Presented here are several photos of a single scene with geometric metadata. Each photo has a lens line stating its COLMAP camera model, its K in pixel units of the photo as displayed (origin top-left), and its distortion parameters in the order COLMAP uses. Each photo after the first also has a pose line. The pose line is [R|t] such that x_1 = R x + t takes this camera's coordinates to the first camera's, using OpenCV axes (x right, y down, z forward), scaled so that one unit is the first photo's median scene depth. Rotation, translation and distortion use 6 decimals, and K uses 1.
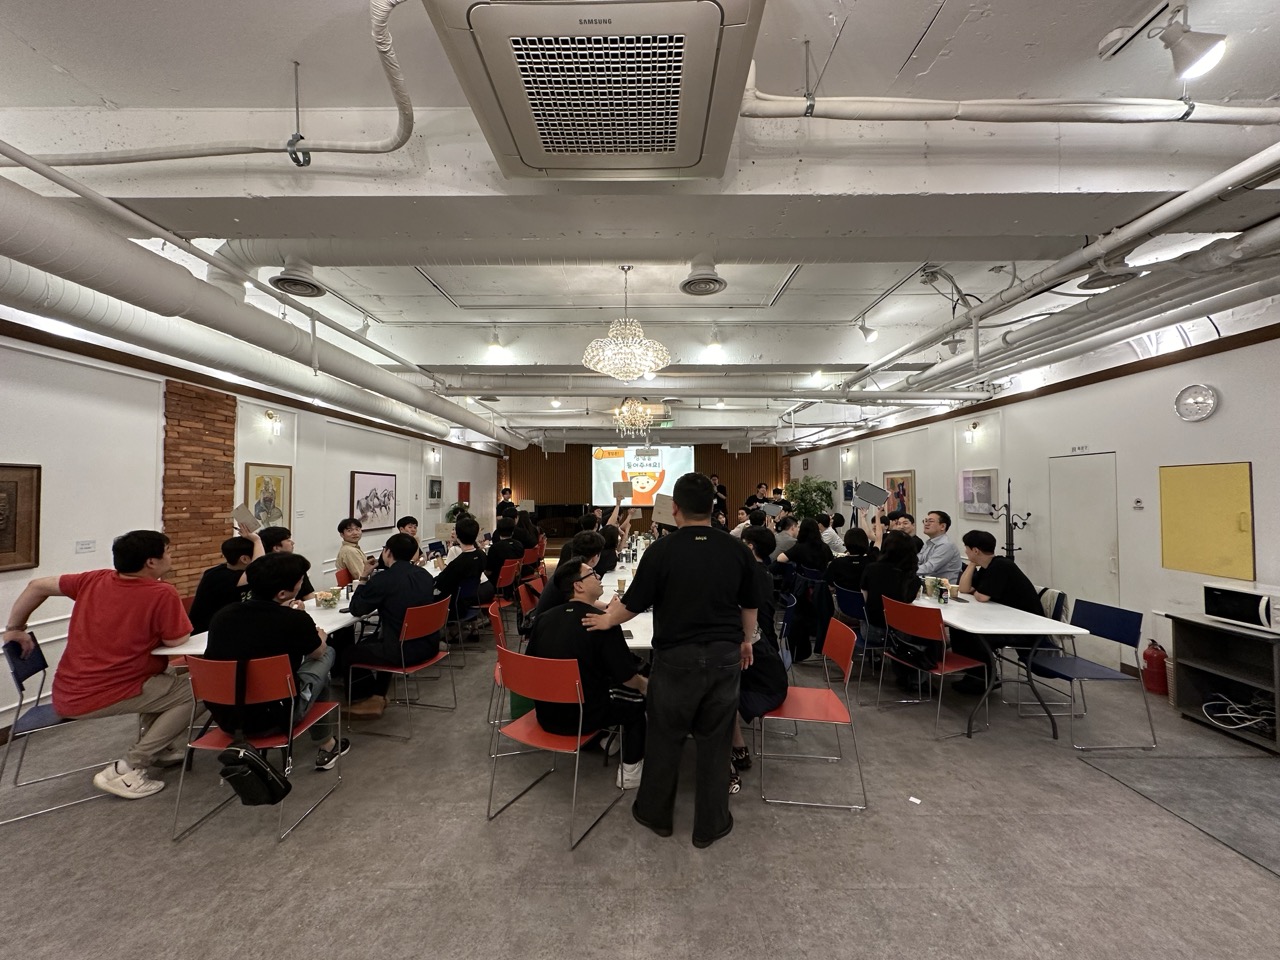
lens RADIAL K [[507.8, 0, 637.0], [0, 507.8, 476.7], [0, 0, 1]] dist [-0.012629, 0.005552]
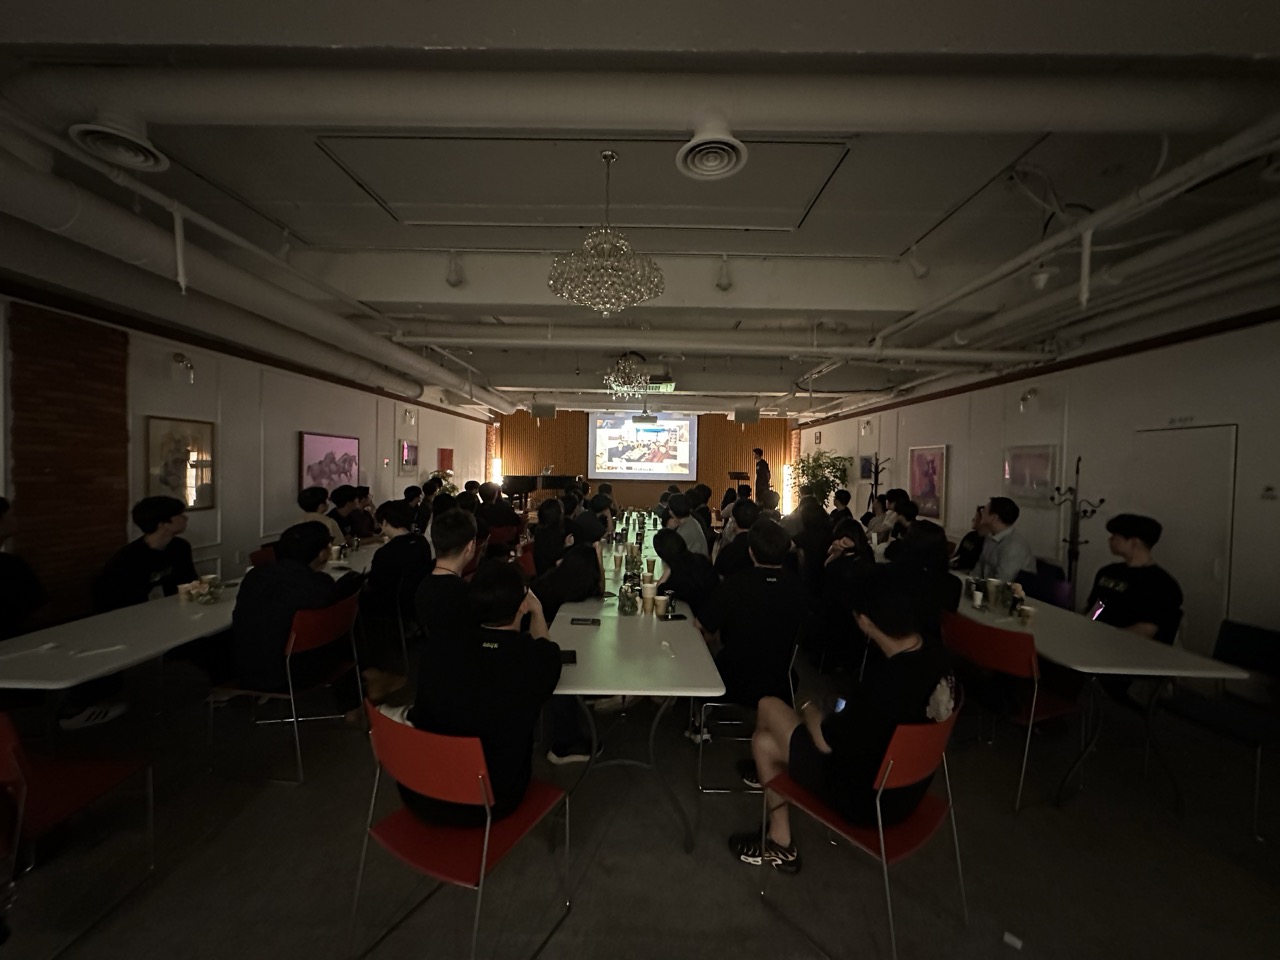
lens RADIAL K [[507.8, 0, 637.0], [0, 507.8, 476.7], [0, 0, 1]] dist [-0.012629, 0.005552]
pose [[0.999720, 0.023030, -0.005504, 0.028287], [-0.022700, 0.998288, 0.053910, 0.009438], [0.006736, -0.053770, 0.998531, 0.194747]]
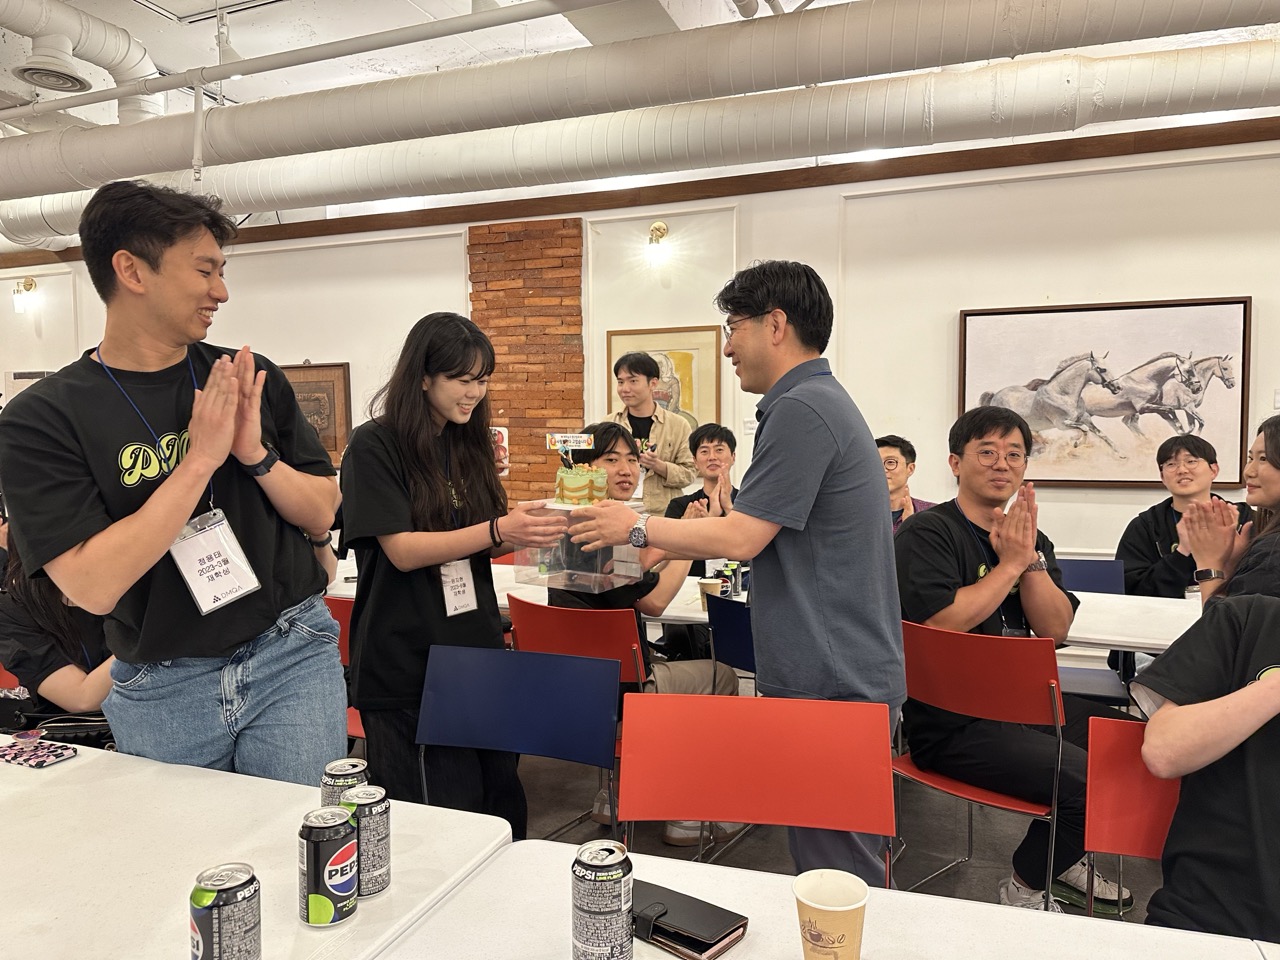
lens RADIAL K [[895.9, 0, 644.6], [0, 895.9, 476.9], [0, 0, 1]] dist [0.072941, -0.093006]
pose [[-0.332889, 0.047834, -0.941752, 0.167827], [0.041241, 0.998495, 0.036139, 0.104650], [0.942064, -0.026809, -0.334360, 1.441265]]
